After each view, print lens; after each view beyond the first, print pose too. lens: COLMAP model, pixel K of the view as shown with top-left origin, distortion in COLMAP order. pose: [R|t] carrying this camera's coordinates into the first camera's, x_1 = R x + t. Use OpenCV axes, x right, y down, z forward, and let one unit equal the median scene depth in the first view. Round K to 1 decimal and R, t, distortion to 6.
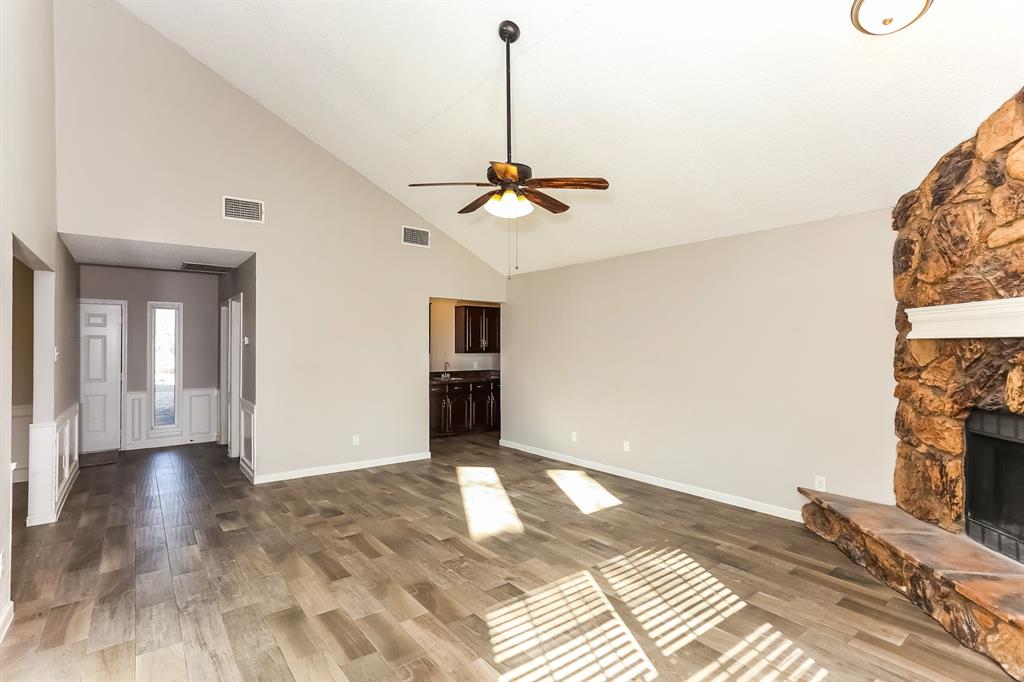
lens RADIAL K [[485.2, 0, 514.4], [0, 485.2, 347.8], [0, 0, 1]] dist [-0.003522, -0.011695]
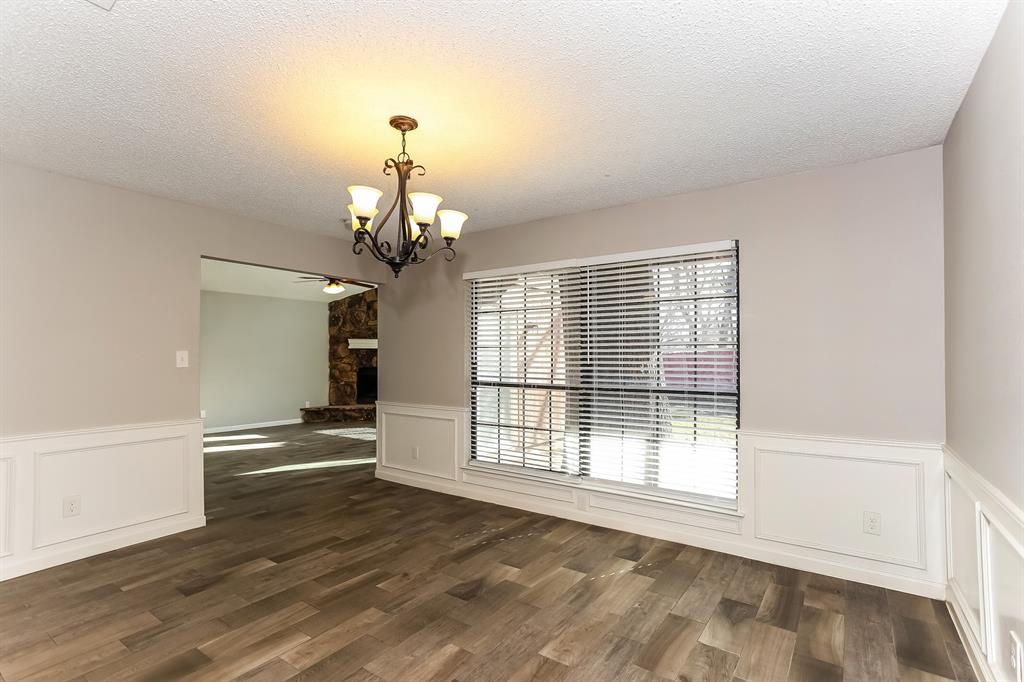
lens RADIAL K [[485.2, 0, 507.8], [0, 485.2, 342.5], [0, 0, 1]] dist [-0.003522, -0.011695]
pose [[-0.287194, 0.022499, 0.957608, -2.575772], [-0.000736, 0.999719, -0.023710, 0.017500], [-0.957872, -0.007514, -0.287097, 0.894646]]
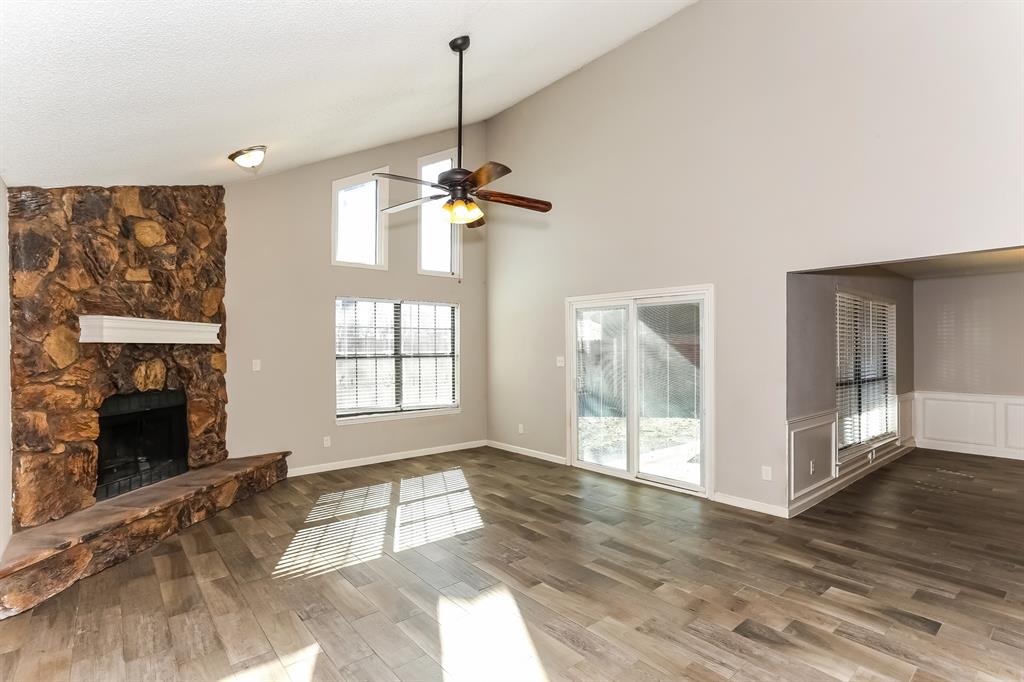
lens RADIAL K [[485.2, 0, 506.5], [0, 485.2, 339.2], [0, 0, 1]] dist [-0.003522, -0.011695]
pose [[-0.999763, 0.004315, -0.021317, -0.085260], [0.004708, 0.999820, -0.018401, -0.001809], [0.021233, -0.018497, -0.999603, 2.083191]]
